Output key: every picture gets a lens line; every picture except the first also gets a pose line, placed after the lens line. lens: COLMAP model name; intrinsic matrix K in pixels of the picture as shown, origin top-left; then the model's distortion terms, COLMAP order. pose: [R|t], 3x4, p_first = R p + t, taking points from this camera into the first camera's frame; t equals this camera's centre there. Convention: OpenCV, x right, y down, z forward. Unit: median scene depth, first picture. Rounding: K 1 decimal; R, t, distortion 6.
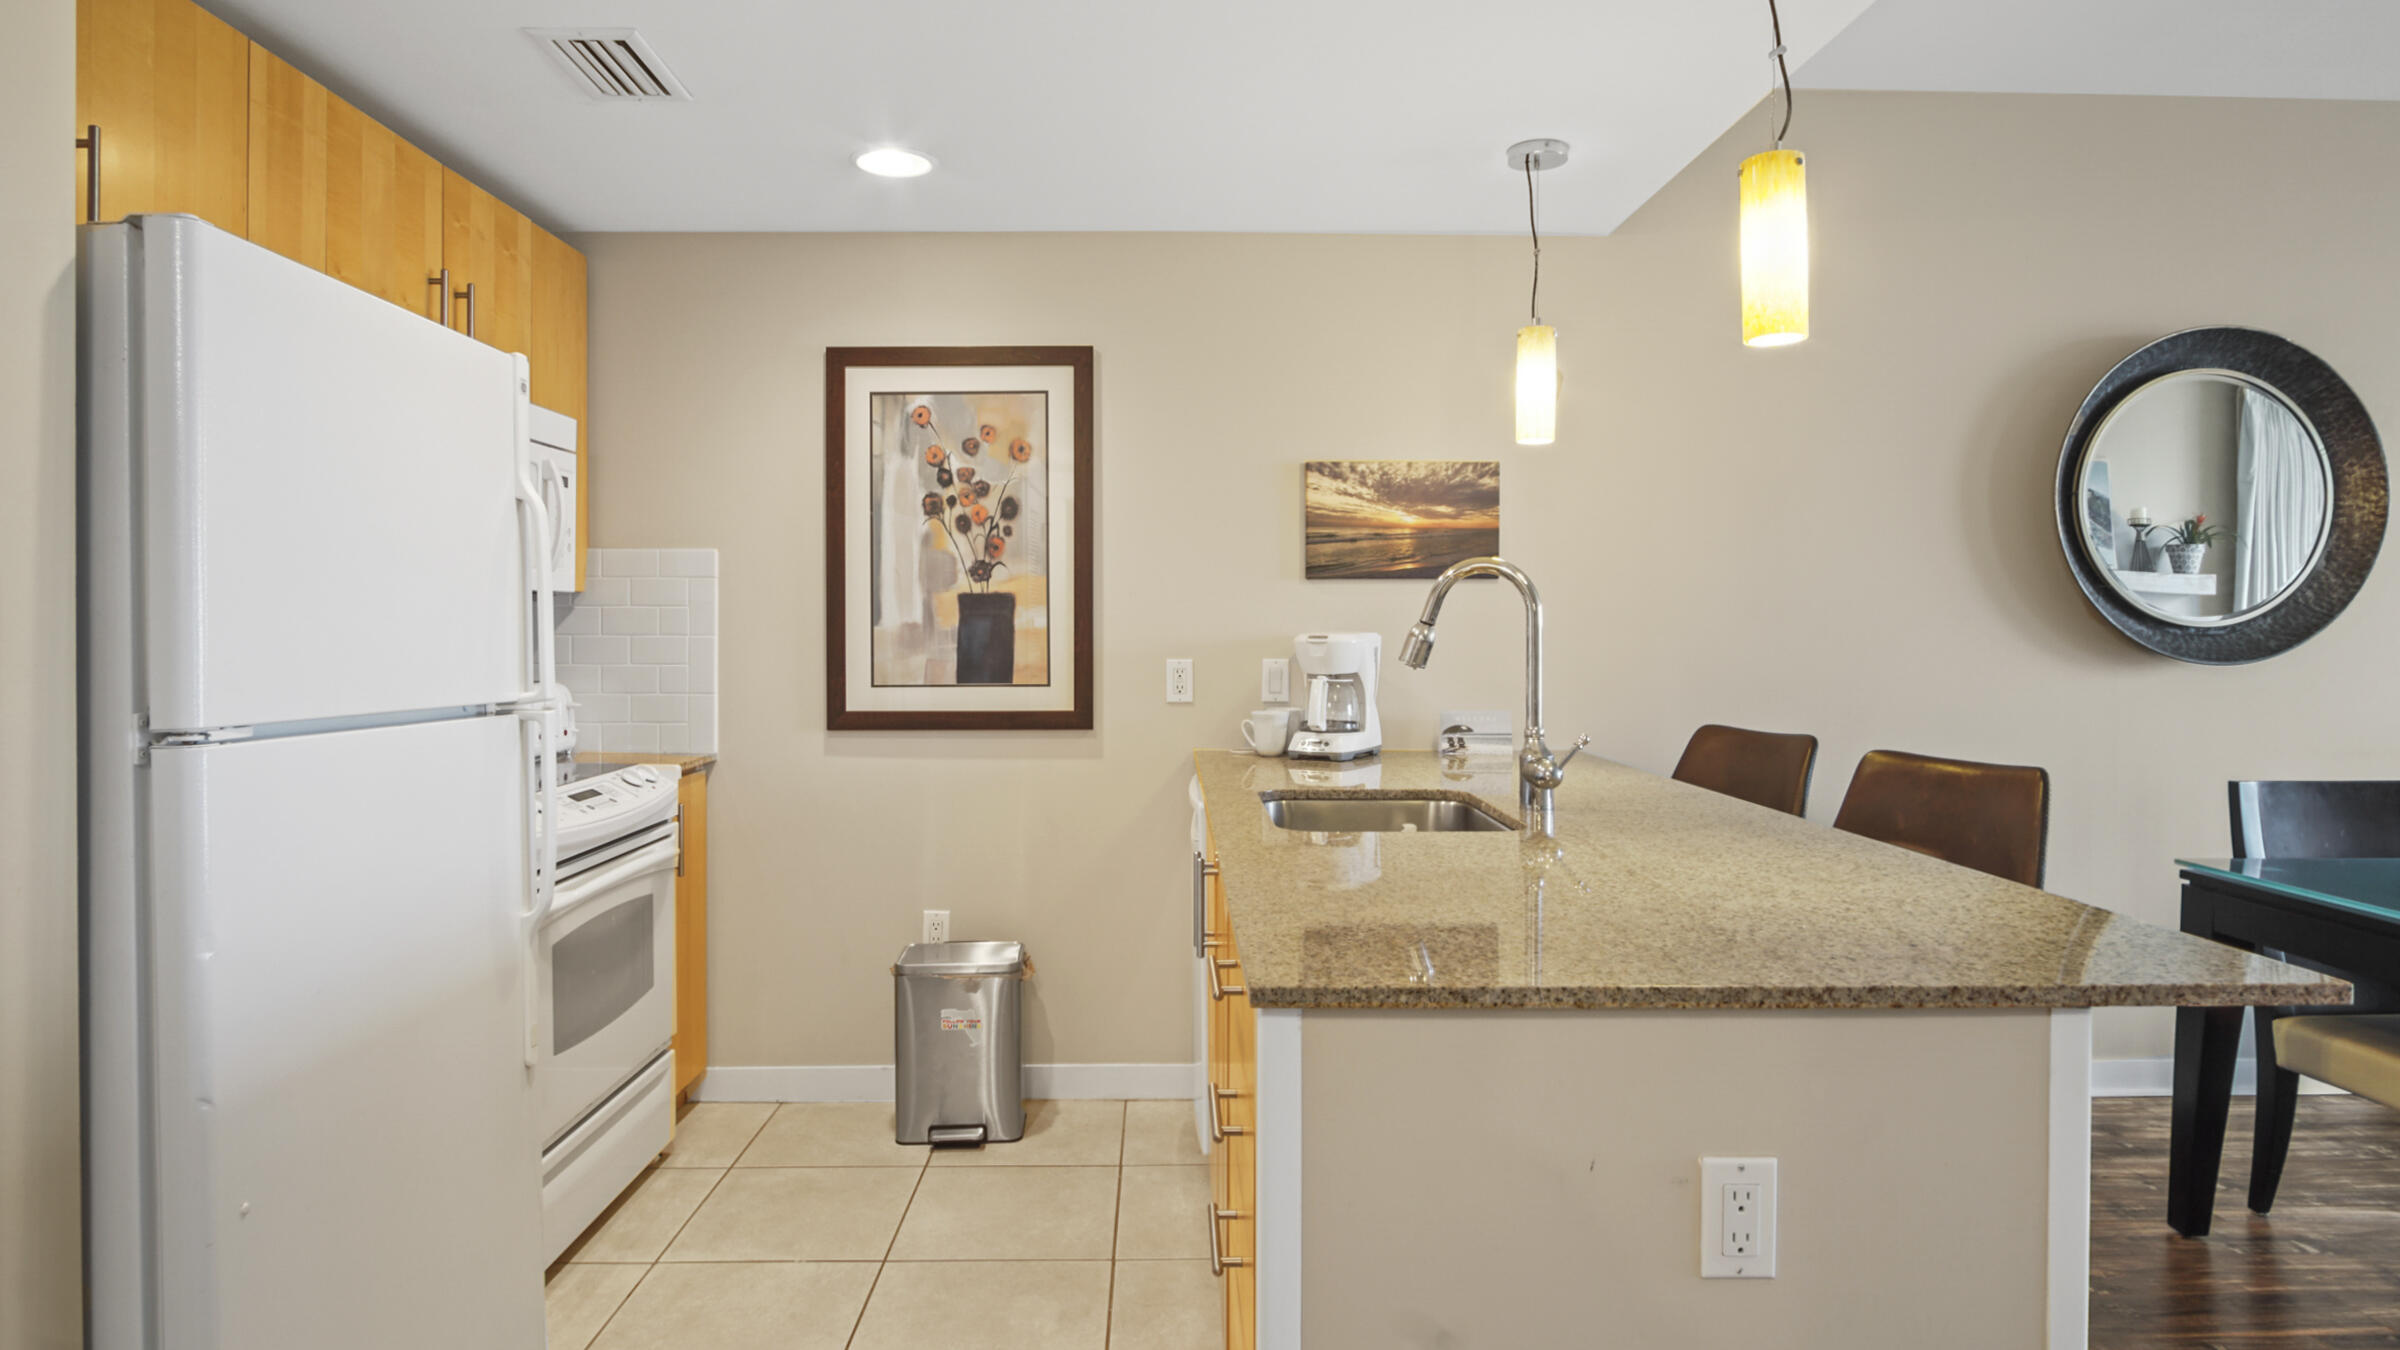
lens RADIAL K [[1335.0, 0, 1138.7], [0, 1335.0, 688.0], [0, 0, 1]] dist [-0.016163, -0.000500]
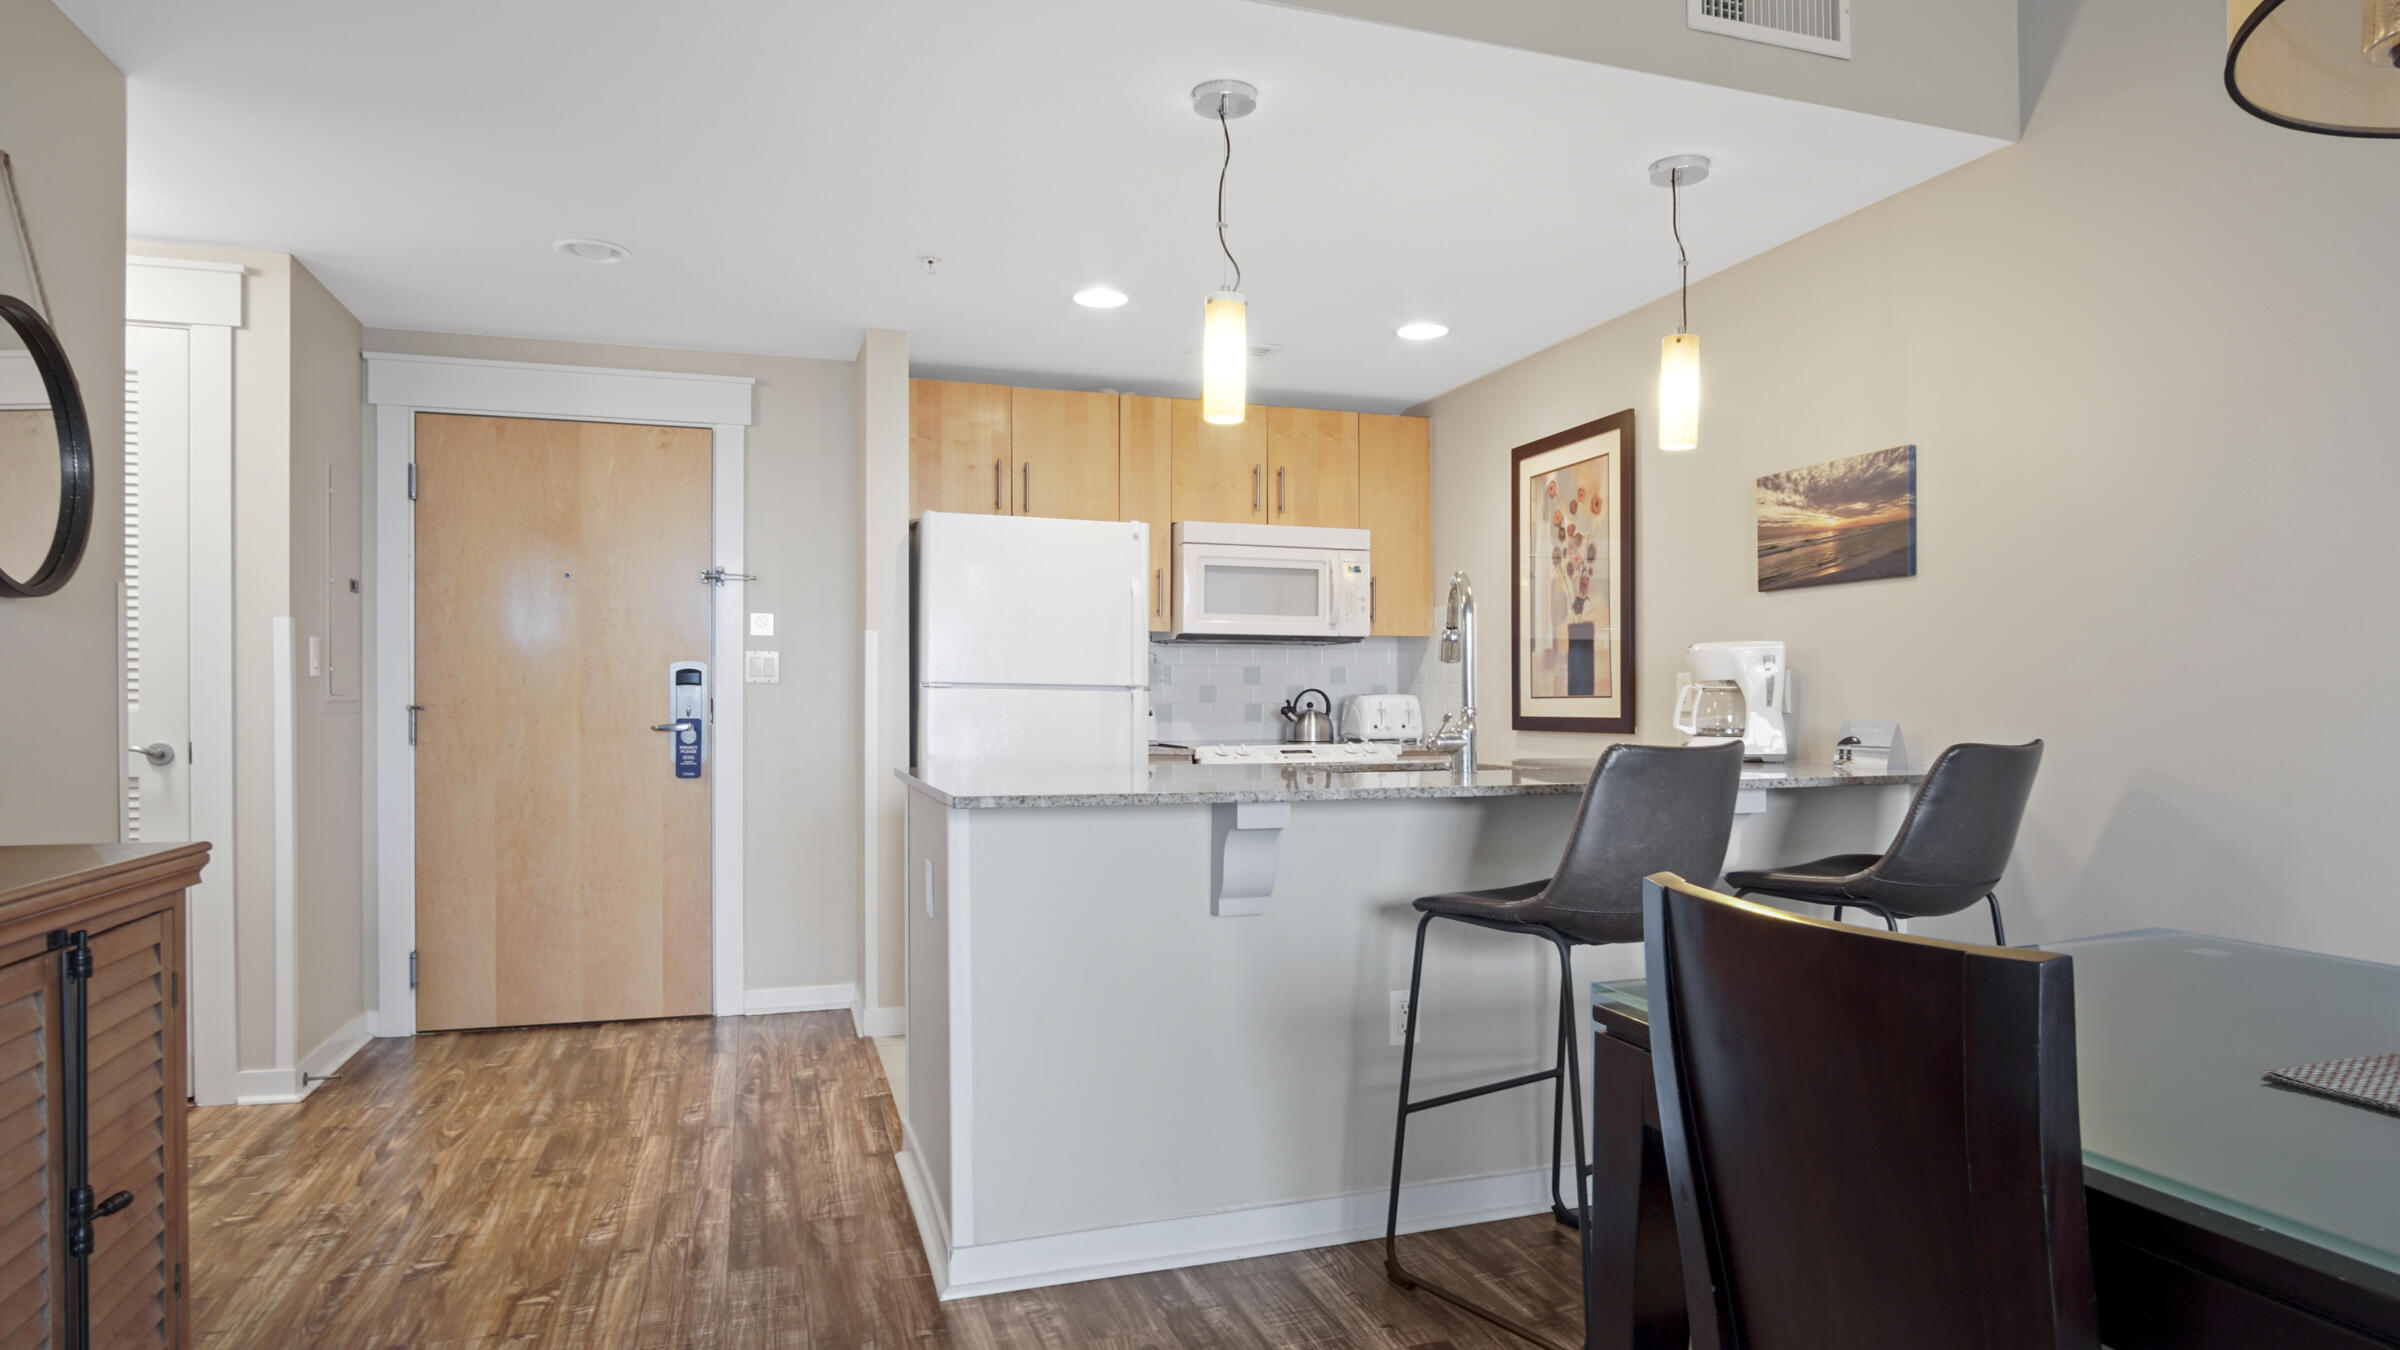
lens RADIAL K [[1384.9, 0, 1203.7], [0, 1384.9, 703.7], [0, 0, 1]] dist [-0.004621, 0.000122]
pose [[0.317046, -0.000370, -0.948410, 1.000479], [-0.035547, 0.999293, -0.012273, 0.032431], [0.947744, 0.037604, 0.316809, 0.263217]]
